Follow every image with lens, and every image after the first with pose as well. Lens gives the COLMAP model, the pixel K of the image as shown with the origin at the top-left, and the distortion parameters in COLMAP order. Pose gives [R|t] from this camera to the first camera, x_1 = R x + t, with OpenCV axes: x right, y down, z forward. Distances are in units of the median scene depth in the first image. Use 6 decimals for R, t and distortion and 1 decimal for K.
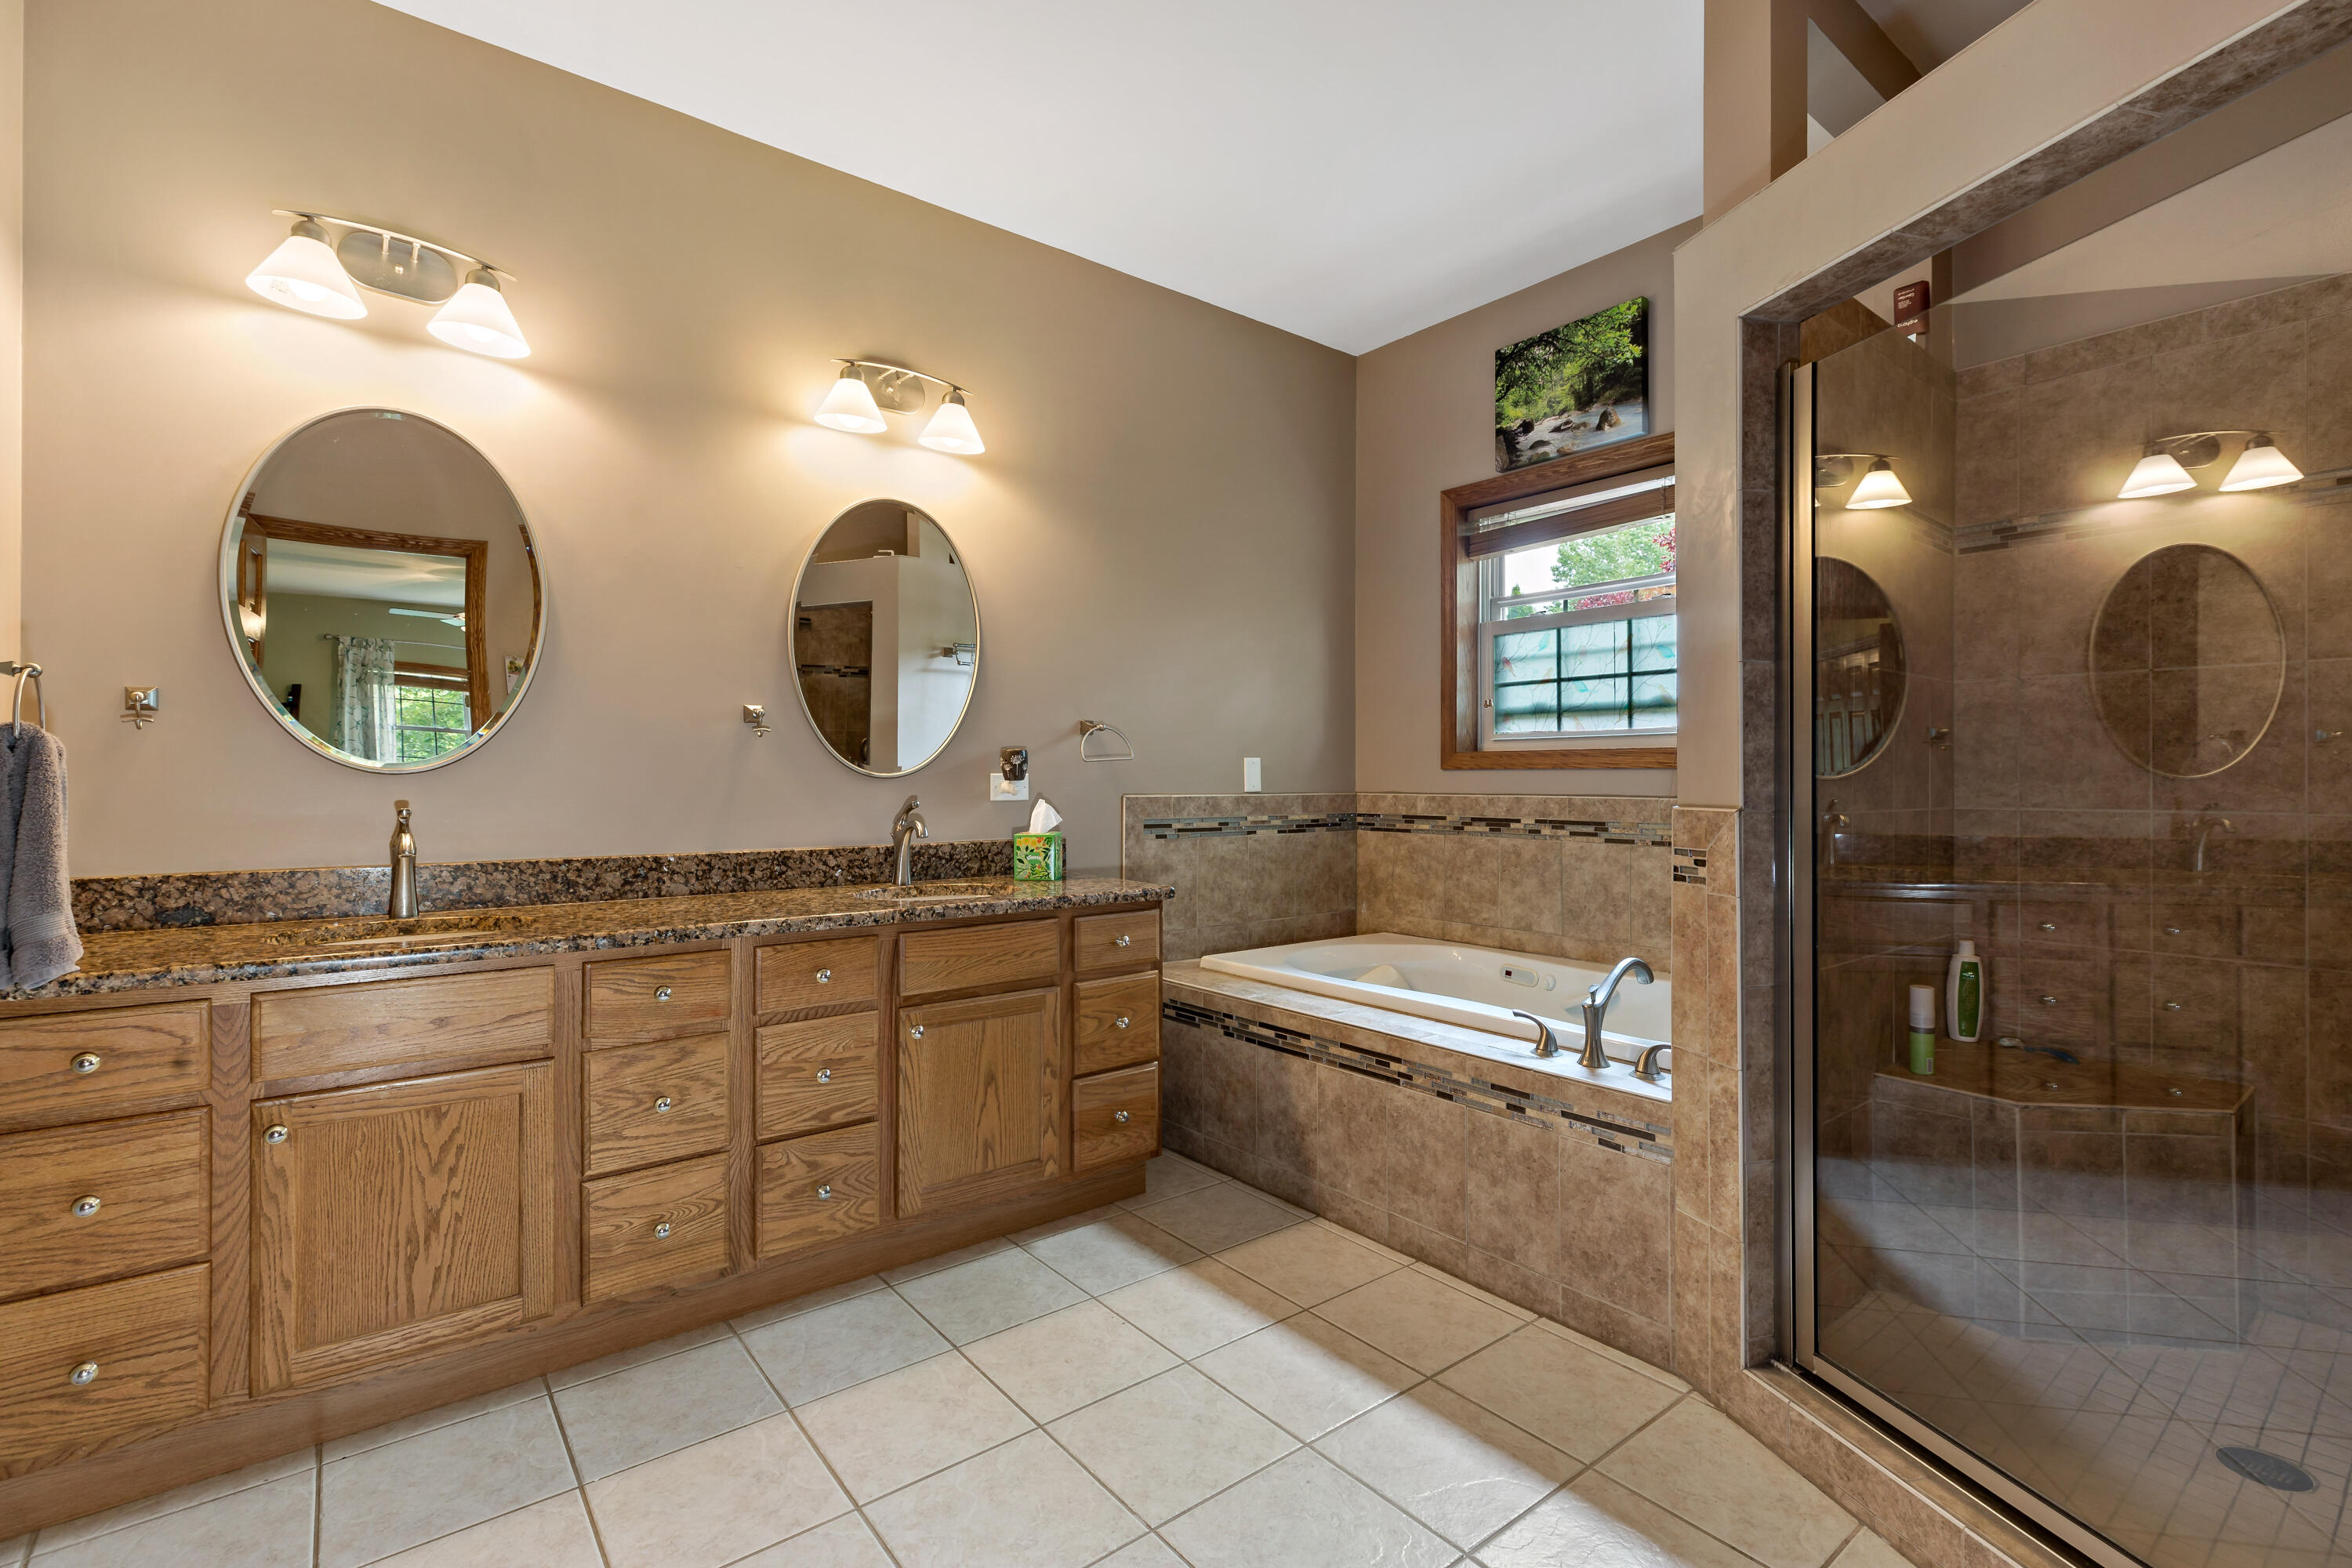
lens RADIAL K [[1058.2, 0, 1176.0], [0, 1058.2, 784.0], [0, 0, 1]] dist [0.000485, -0.000715]
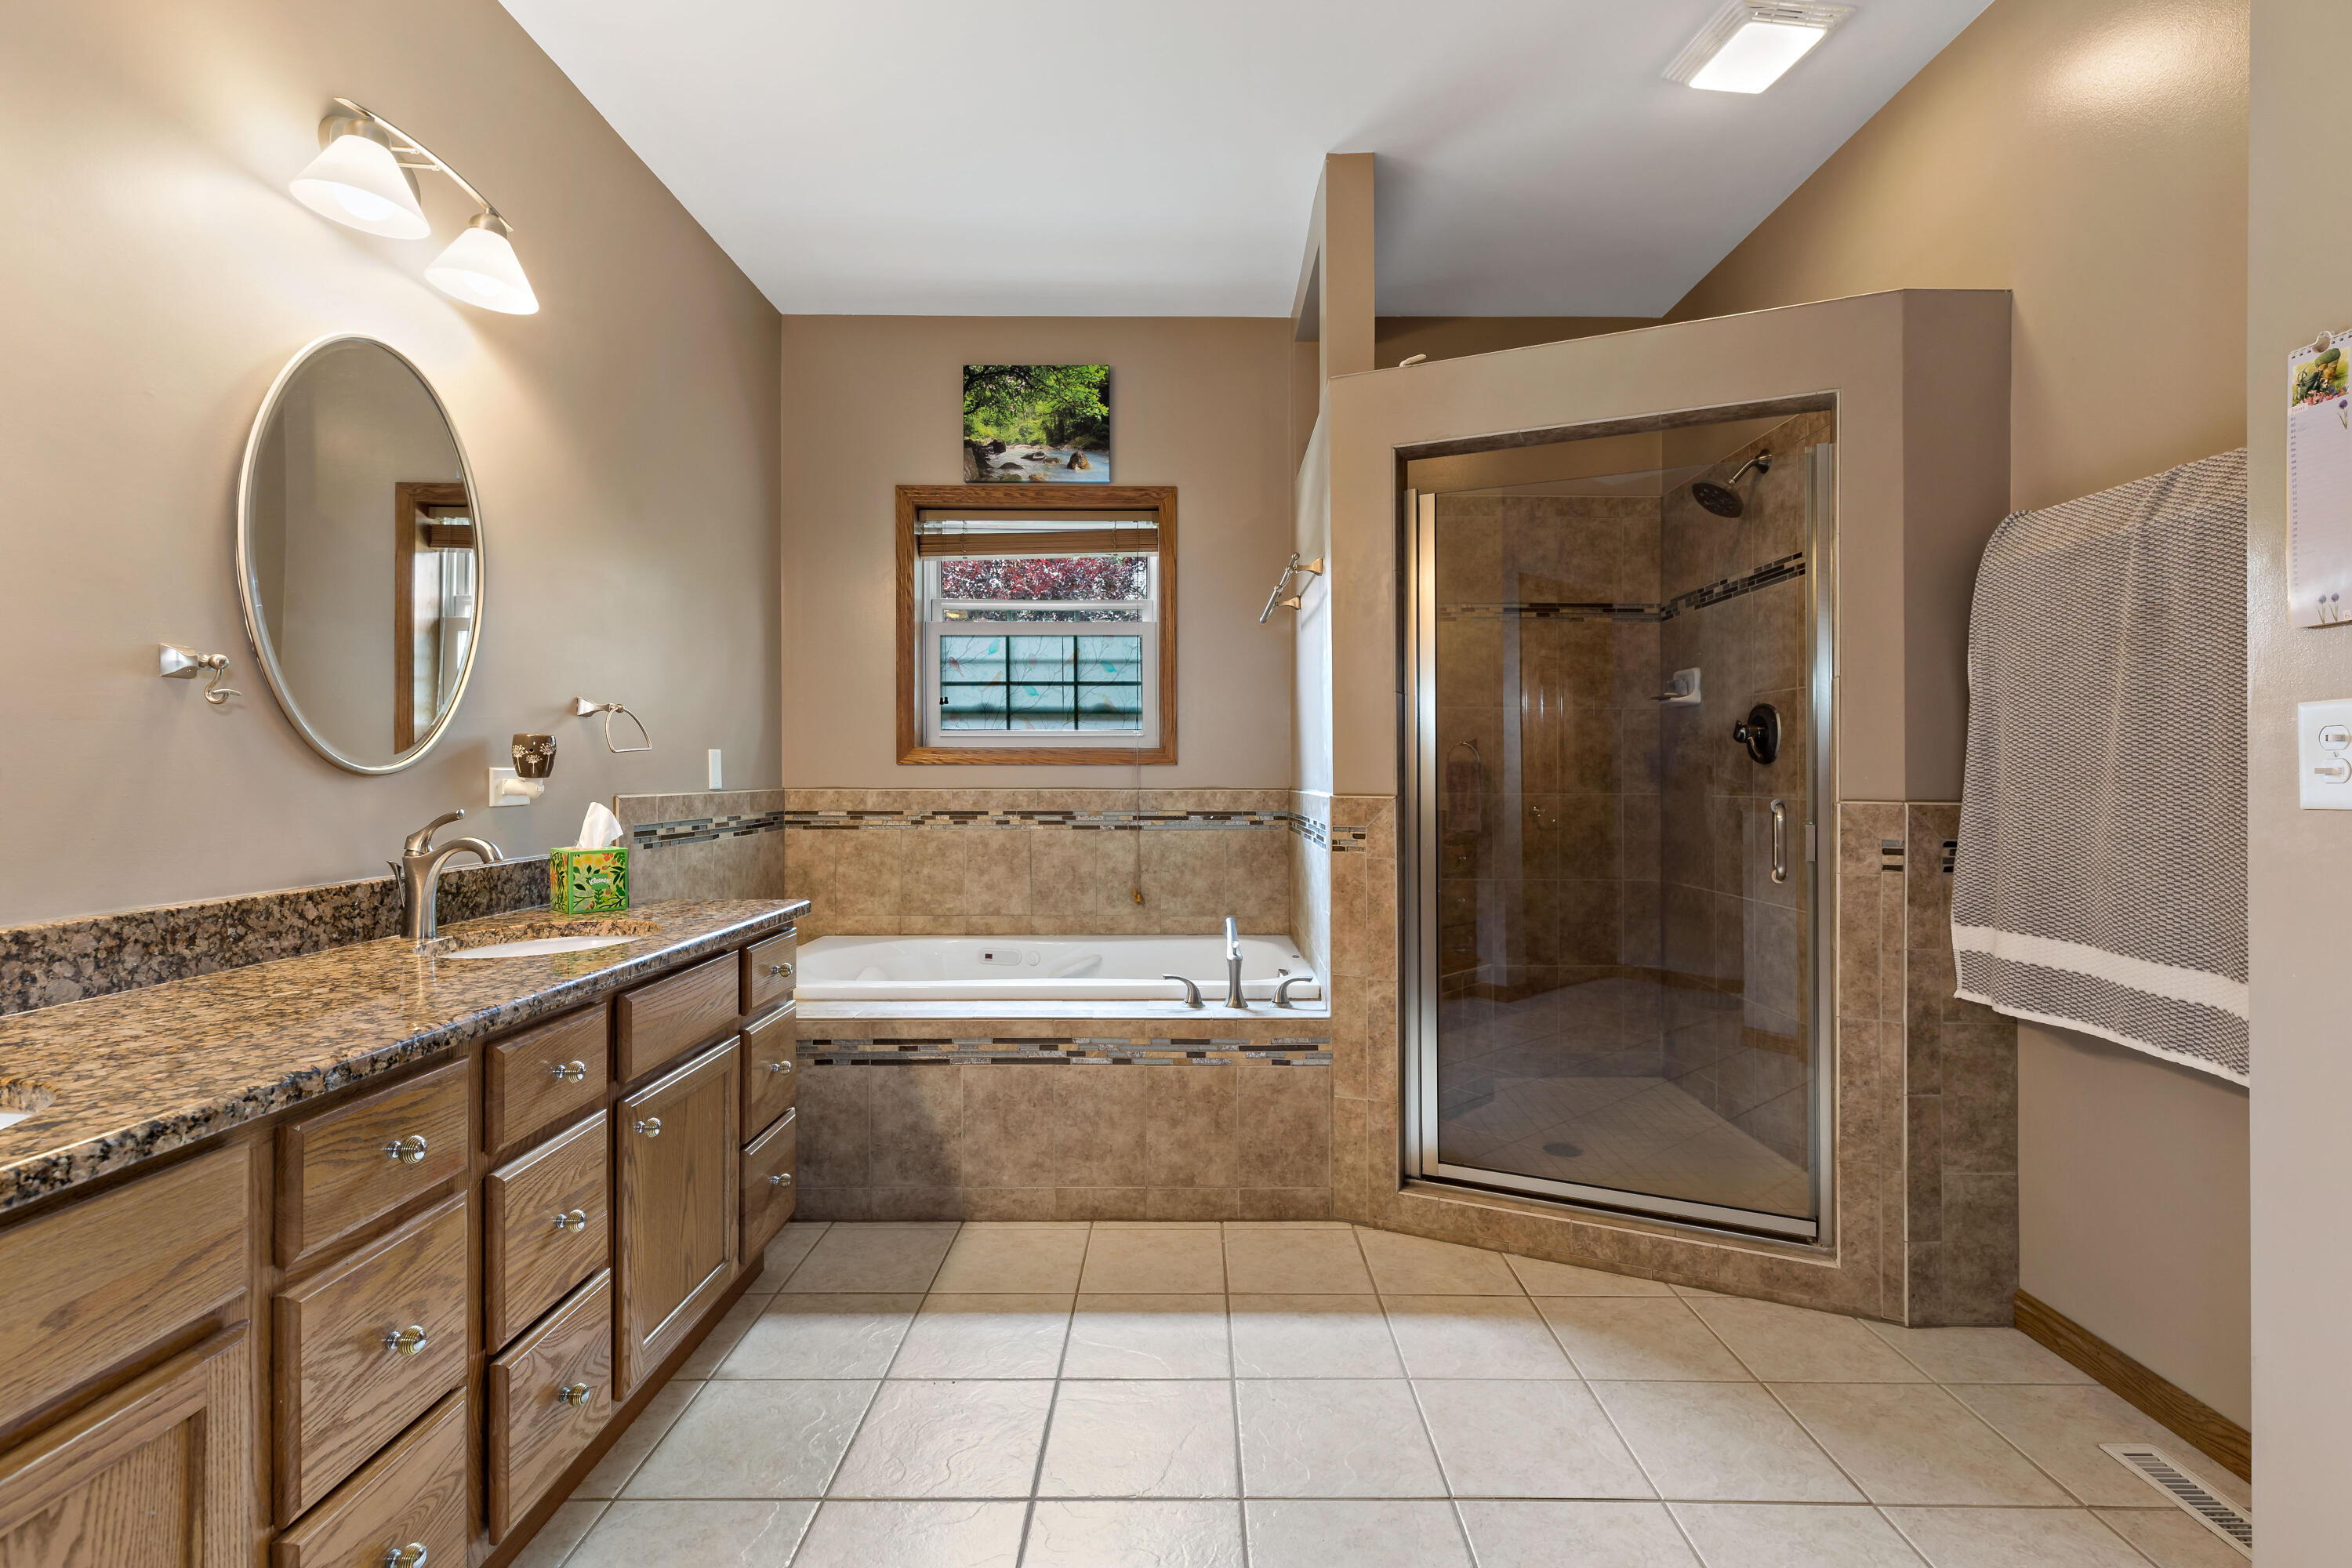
lens RADIAL K [[1066.0, 0, 1183.1], [0, 1066.0, 774.5], [0, 0, 1]] dist [0.001196, -0.000565]
pose [[0.620372, -0.002384, 0.784304, -0.461106], [0.003530, 0.999994, 0.000247, -0.004116], [-0.784299, 0.002615, 0.620377, 0.205697]]
